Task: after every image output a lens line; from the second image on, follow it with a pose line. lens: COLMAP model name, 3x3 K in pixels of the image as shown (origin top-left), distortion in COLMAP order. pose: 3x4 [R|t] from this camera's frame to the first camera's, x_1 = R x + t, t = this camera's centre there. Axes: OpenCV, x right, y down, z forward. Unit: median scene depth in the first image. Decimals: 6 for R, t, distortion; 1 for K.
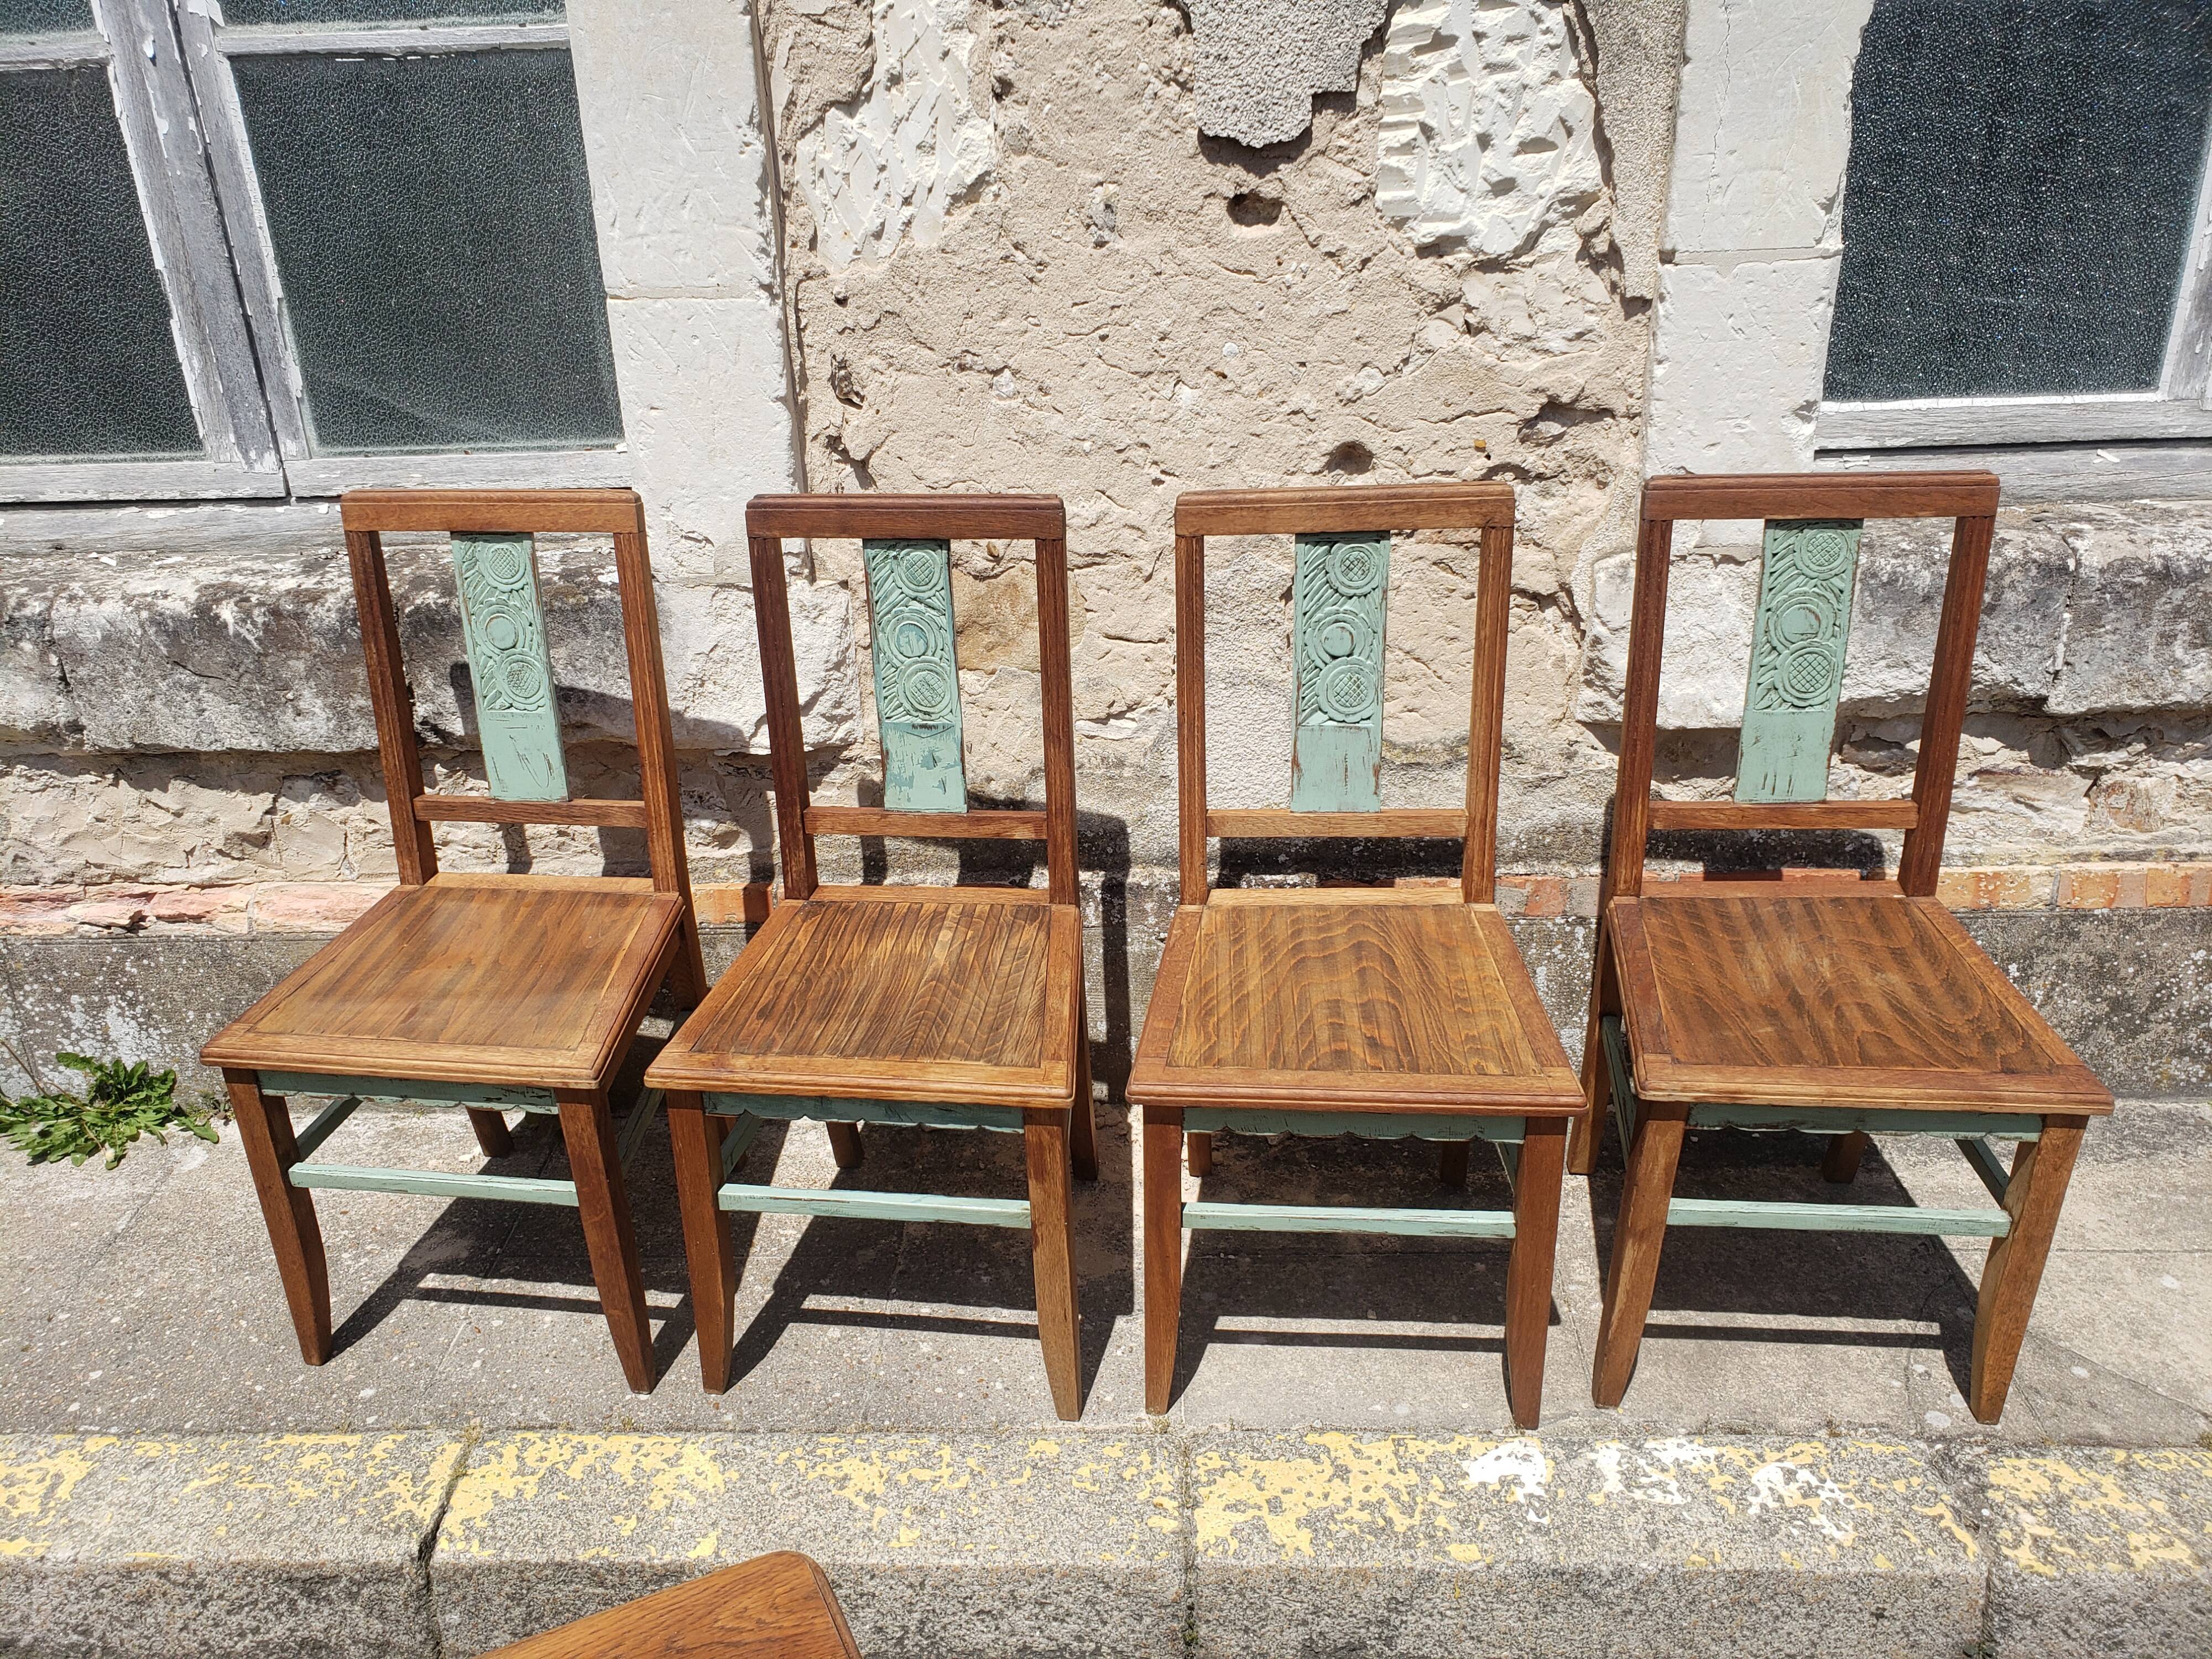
lens RADIAL K [[1729.8, 0, 1068.8], [0, 1729.8, 835.2], [0, 0, 1]] dist [-0.003173, 0.032700]
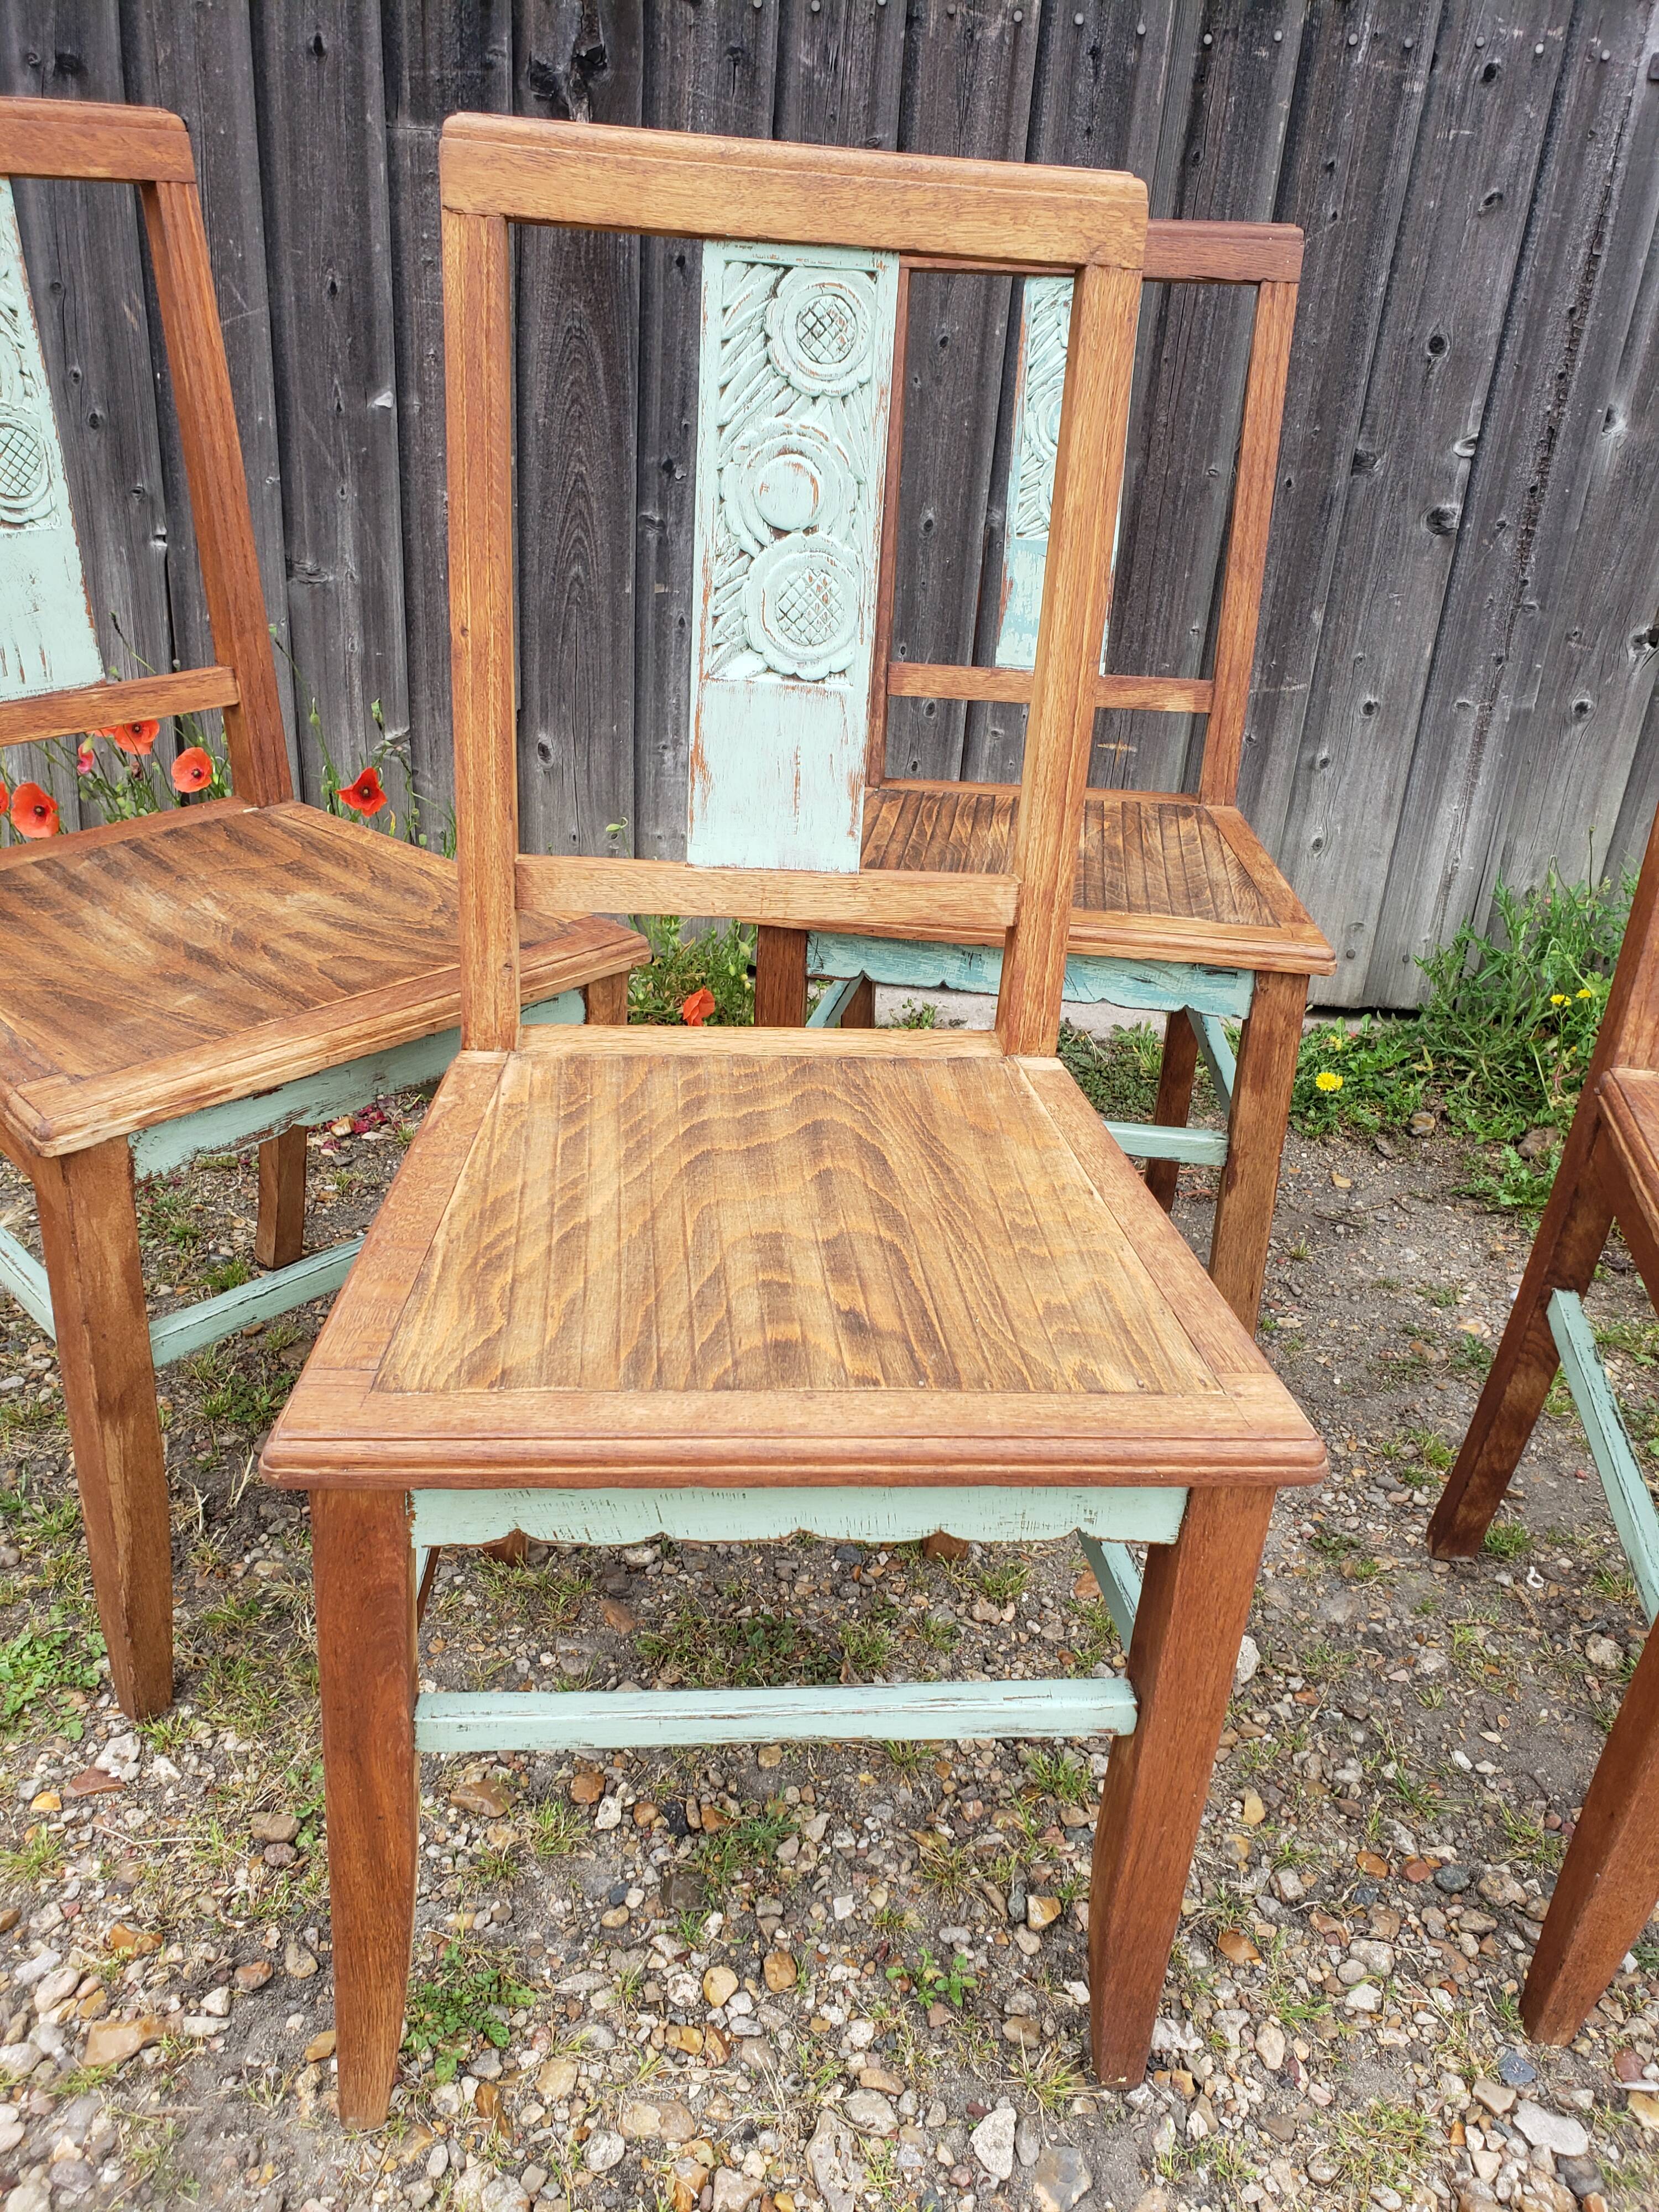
lens RADIAL K [[1701.0, 0, 846.4], [0, 1701.0, 1093.0], [0, 0, 1]] dist [0.001832, 0.030807]
pose [[0.974326, 0.019623, 0.224287, 0.062140], [-0.018968, 0.999807, -0.005075, 0.052791], [-0.224343, 0.000691, 0.974510, 0.480308]]
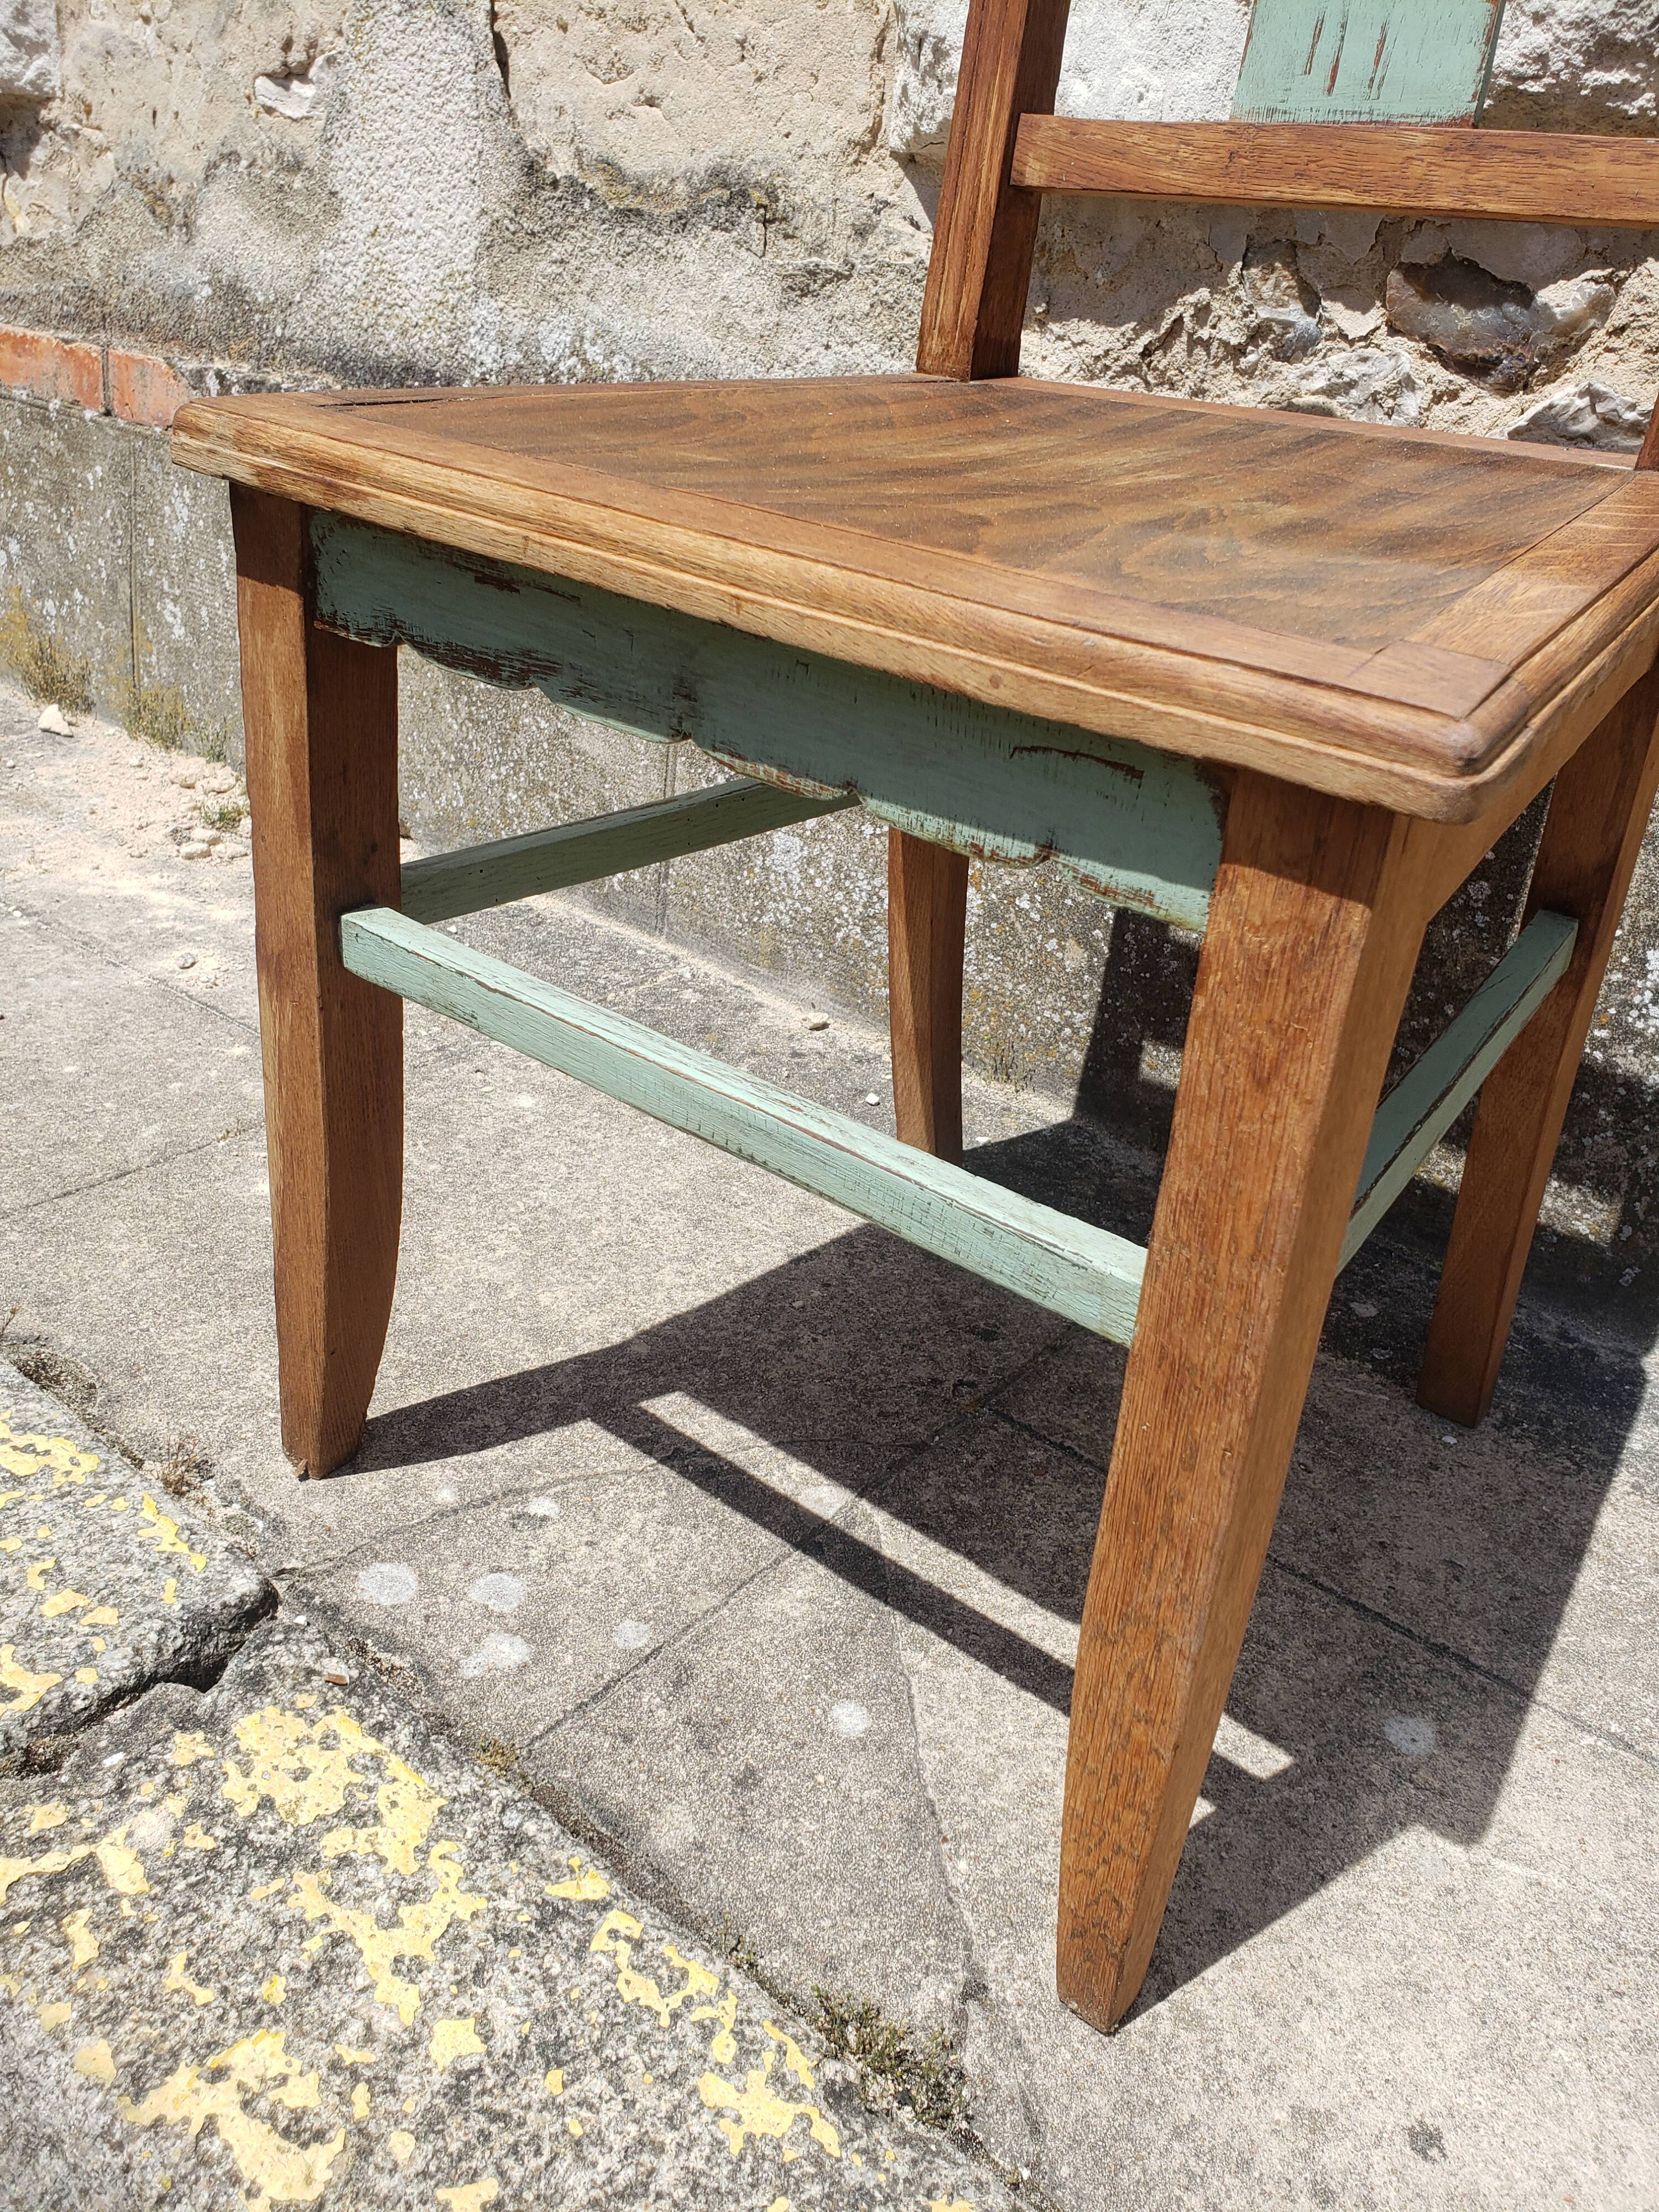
lens RADIAL K [[1735.5, 0, 853.5], [0, 1735.5, 1103.4], [0, 0, 1]] dist [-0.008673, 0.037889]
pose [[0.804452, 0.361752, -0.471162, 0.652167], [-0.369506, 0.925785, 0.079920, 0.155525], [0.465106, 0.109805, 0.878419, 0.635292]]
